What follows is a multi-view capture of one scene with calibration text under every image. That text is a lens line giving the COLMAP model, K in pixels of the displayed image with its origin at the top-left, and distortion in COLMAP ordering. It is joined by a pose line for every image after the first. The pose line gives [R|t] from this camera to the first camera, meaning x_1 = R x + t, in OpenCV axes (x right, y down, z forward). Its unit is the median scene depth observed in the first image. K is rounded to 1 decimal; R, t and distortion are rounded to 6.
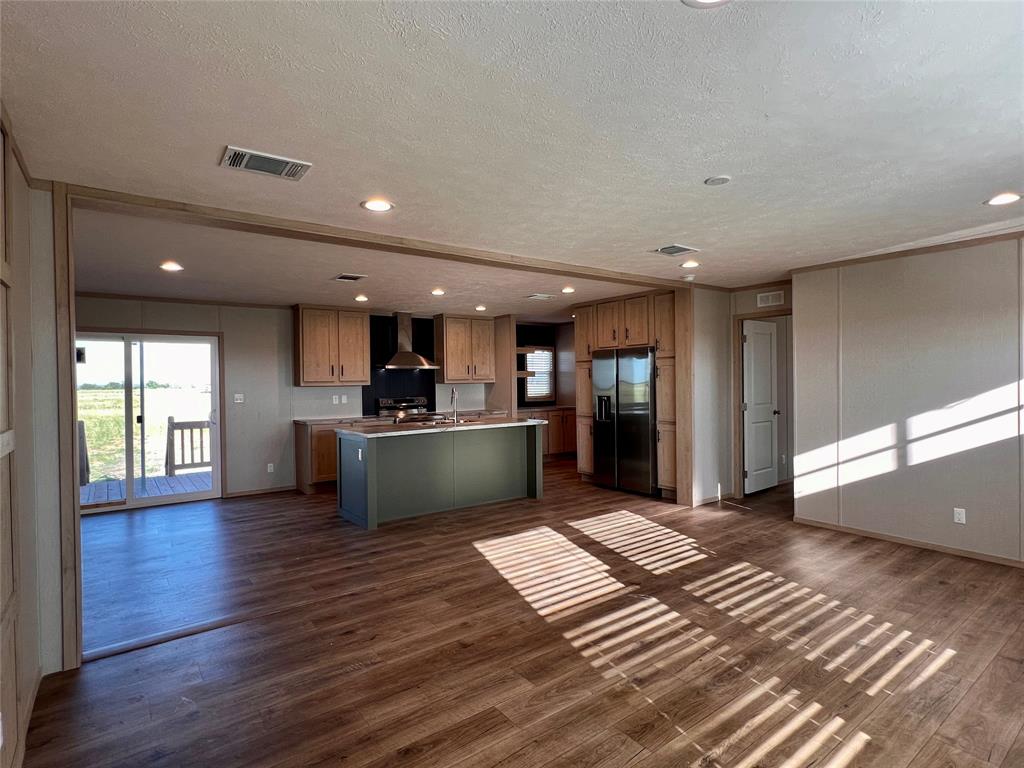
lens RADIAL K [[539.3, 0, 518.7], [0, 539.3, 378.7], [0, 0, 1]] dist [-0.010772, 0.000234]
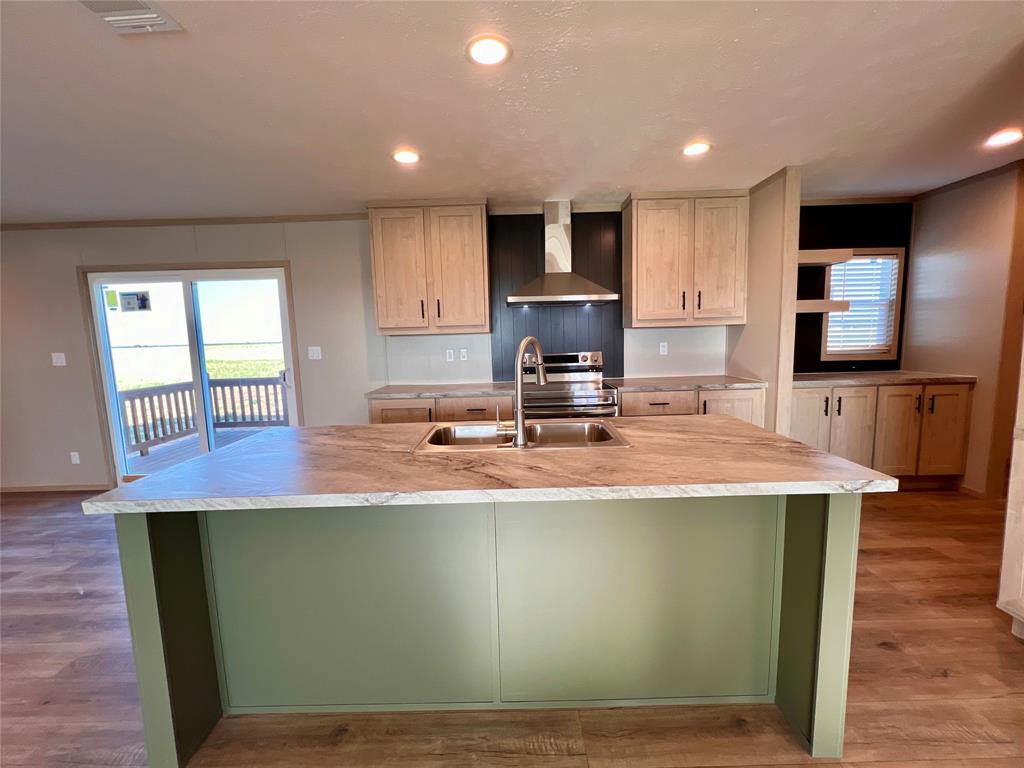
lens RADIAL K [[411.5, 0, 512.0], [0, 411.5, 381.6], [0, 0, 1]] dist [-0.009473, 0.001793]
pose [[0.792144, 0.061816, -0.607196, 0.022193], [0.018966, 0.991884, 0.125722, 0.008877], [0.610039, -0.111106, 0.784543, 0.632611]]
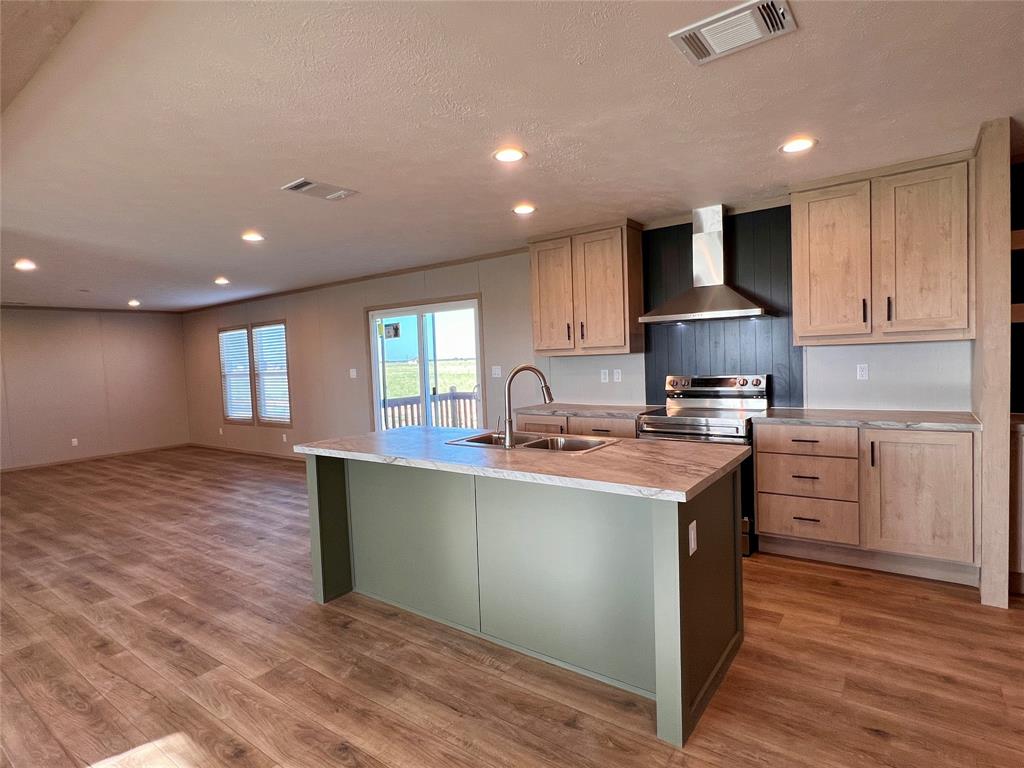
lens RADIAL K [[539.3, 0, 513.9], [0, 539.3, 385.1], [0, 0, 1]] dist [-0.010772, 0.000234]
pose [[0.278722, 0.054992, -0.958796, 0.236764], [0.039276, 0.996871, 0.068593, 0.001323], [0.959568, -0.056777, 0.275690, 0.696988]]
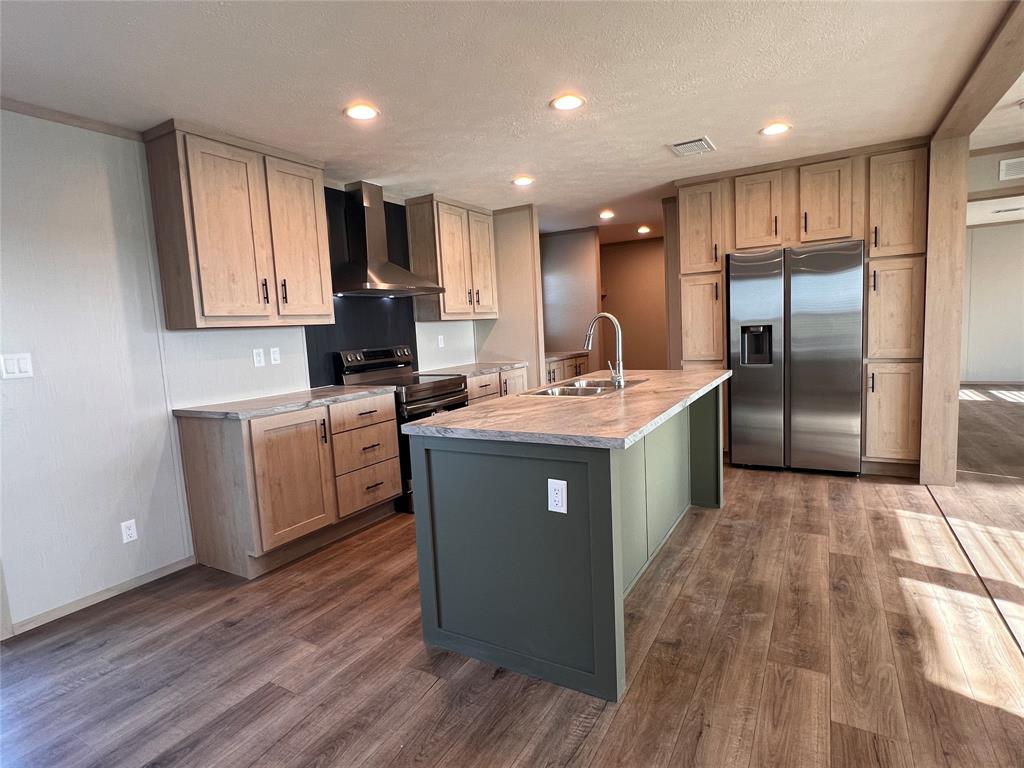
lens RADIAL K [[539.3, 0, 513.7], [0, 539.3, 383.1], [0, 0, 1]] dist [-0.010772, 0.000234]
pose [[0.924467, -0.074478, 0.373918, -0.301959], [0.039128, 0.994090, 0.101267, 0.021414], [-0.379250, -0.078988, 0.921917, 0.468449]]
